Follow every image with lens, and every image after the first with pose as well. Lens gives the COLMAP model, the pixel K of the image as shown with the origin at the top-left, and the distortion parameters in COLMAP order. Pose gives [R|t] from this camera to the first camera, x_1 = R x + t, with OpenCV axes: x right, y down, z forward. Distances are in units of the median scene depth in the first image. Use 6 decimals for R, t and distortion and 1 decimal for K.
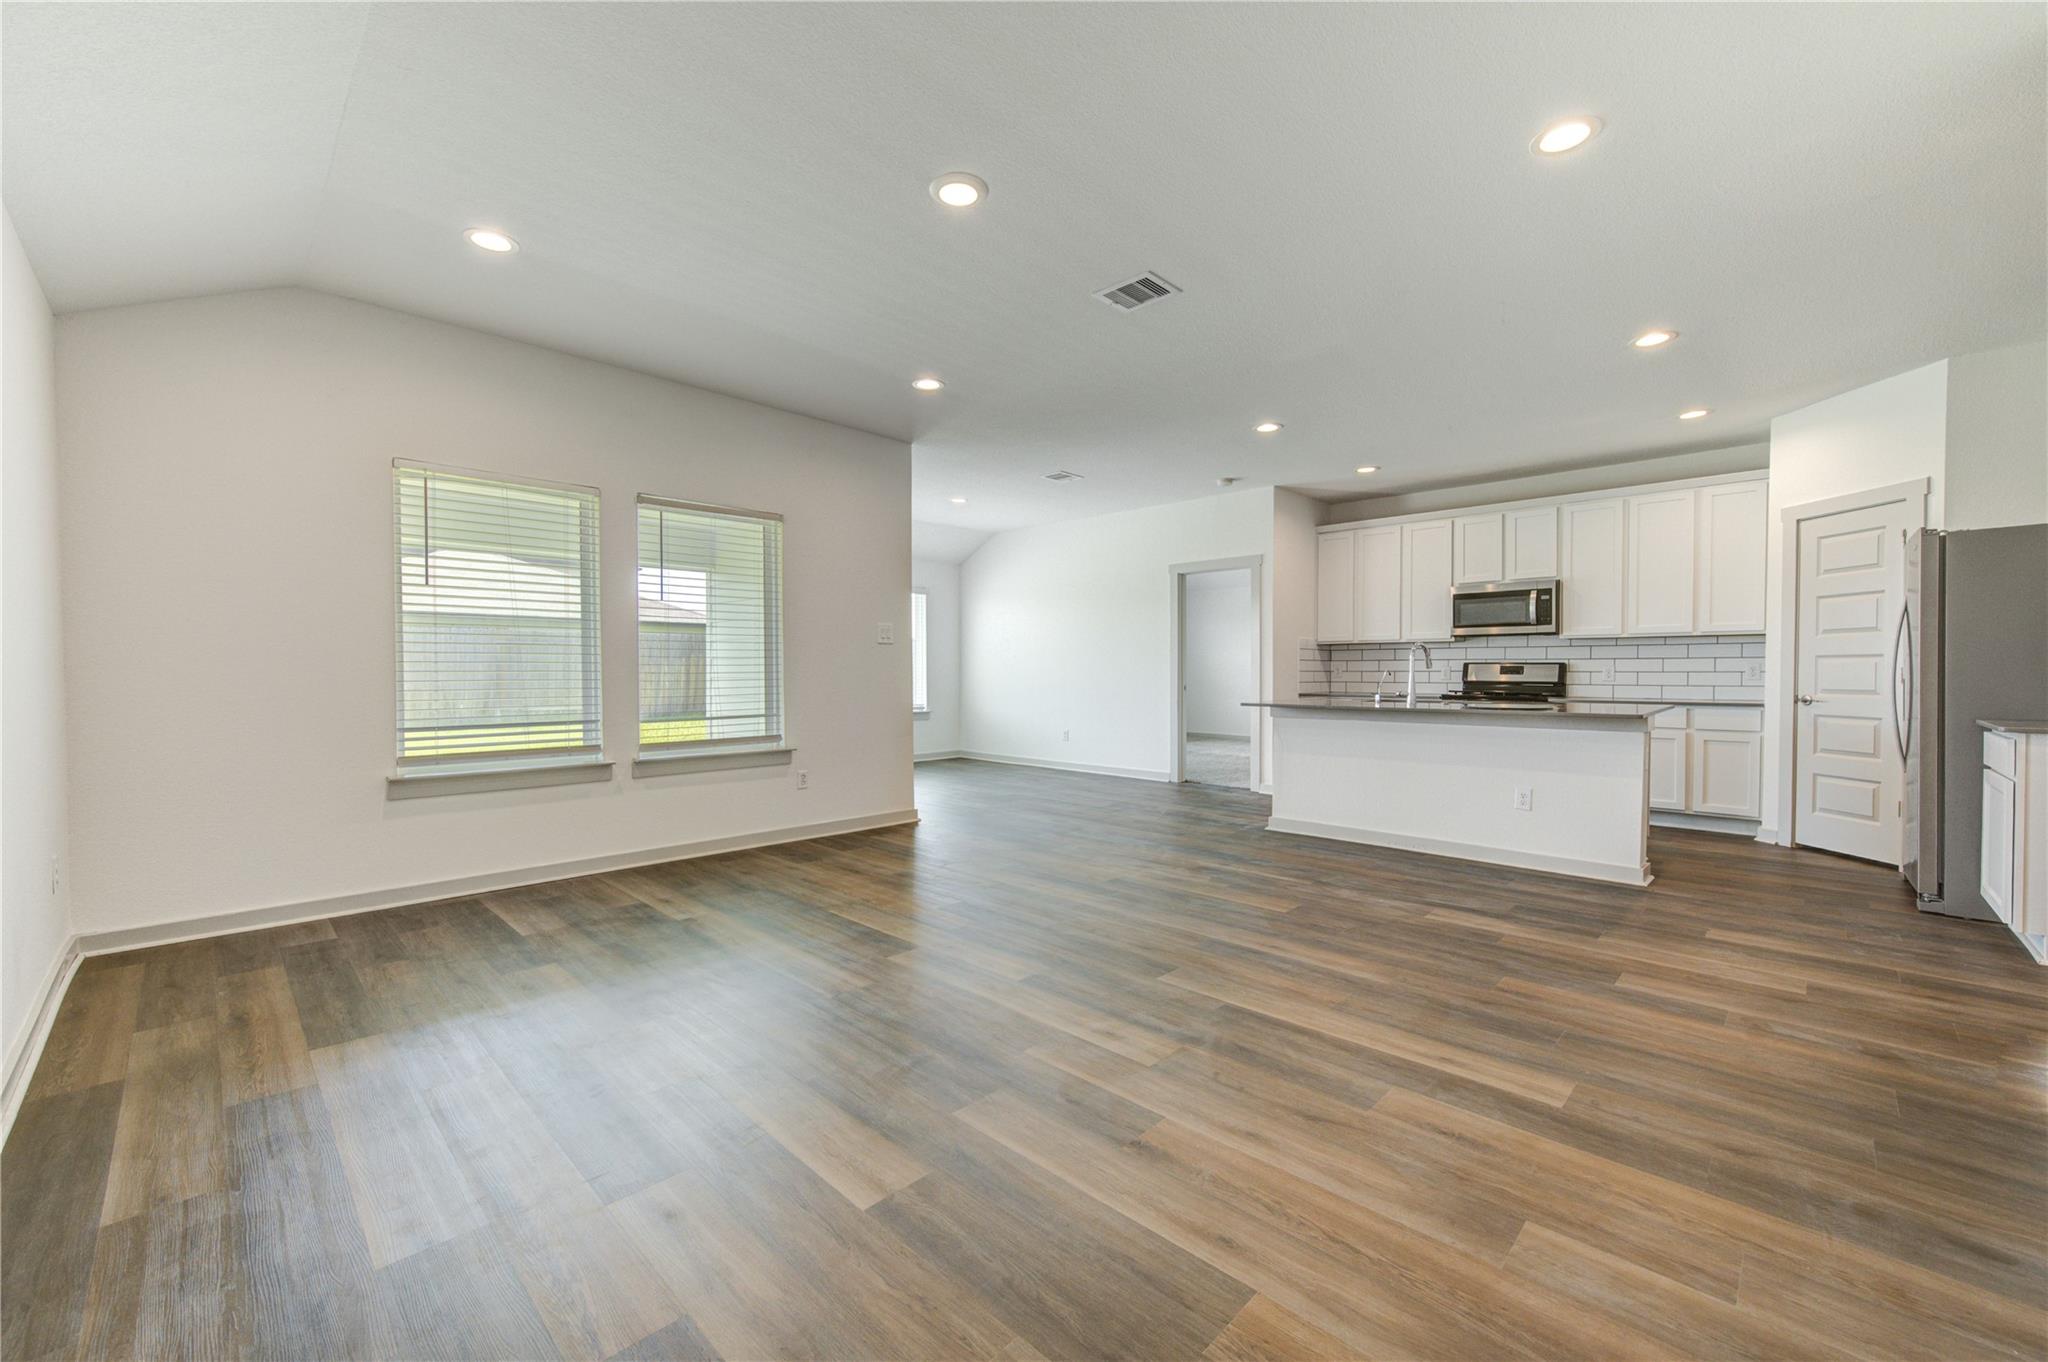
lens RADIAL K [[804.8, 0, 1023.6], [0, 804.8, 690.3], [0, 0, 1]] dist [0.001651, -0.000028]
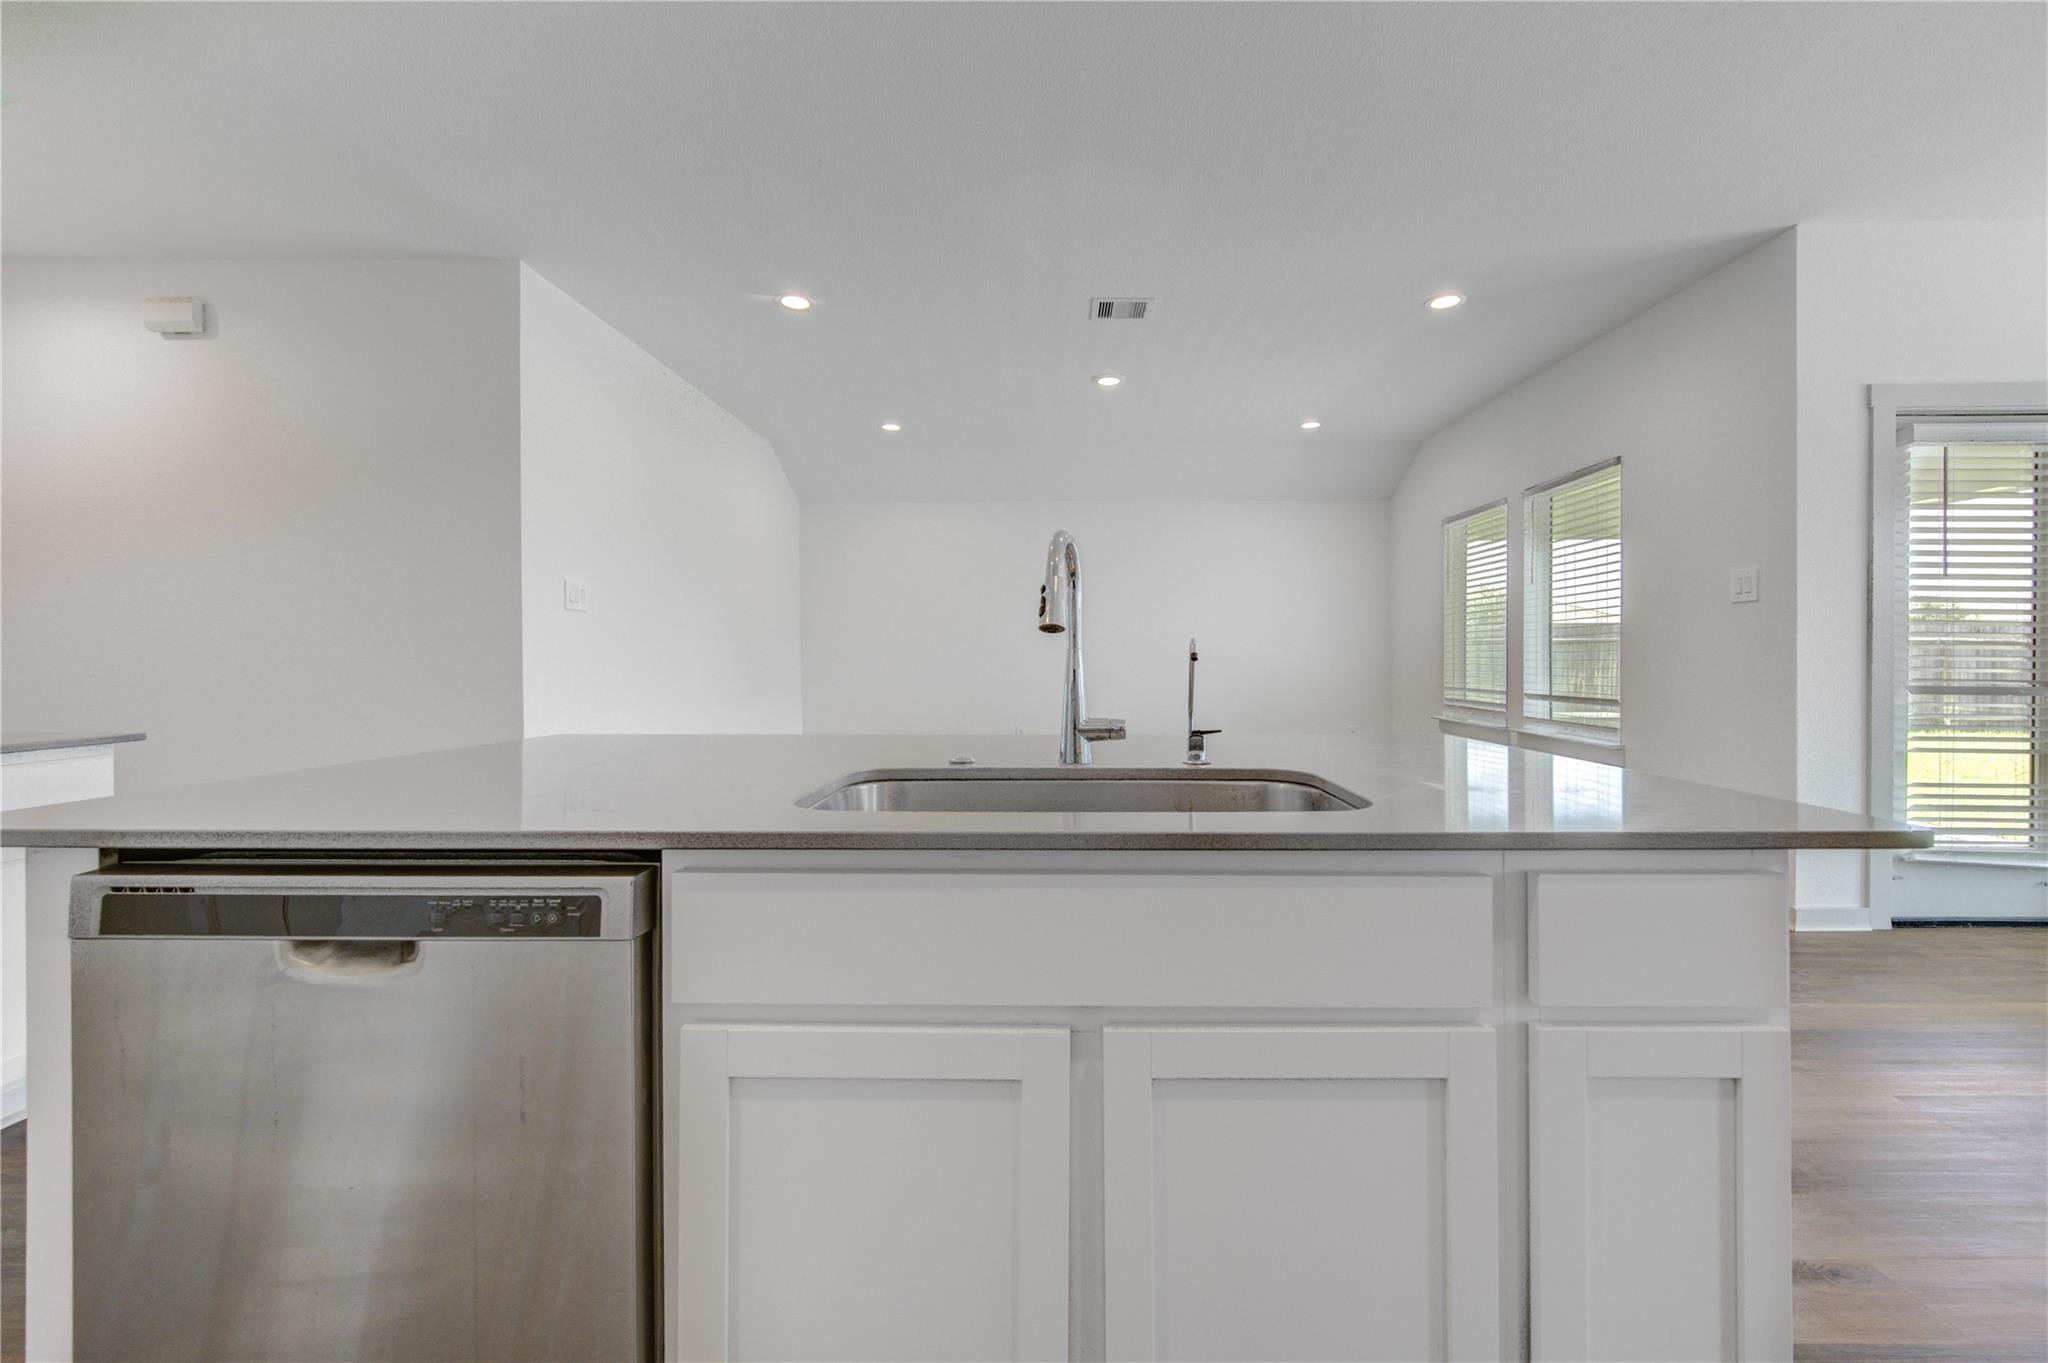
lens RADIAL K [[833.1, 0, 1061.2], [0, 833.1, 661.5], [0, 0, 1]] dist [-0.000040, 0.000146]
pose [[-0.705785, 0.007633, -0.708384, 0.722128], [-0.012773, 0.999642, 0.023498, -0.025257], [0.708310, 0.025633, -0.705436, 1.263303]]
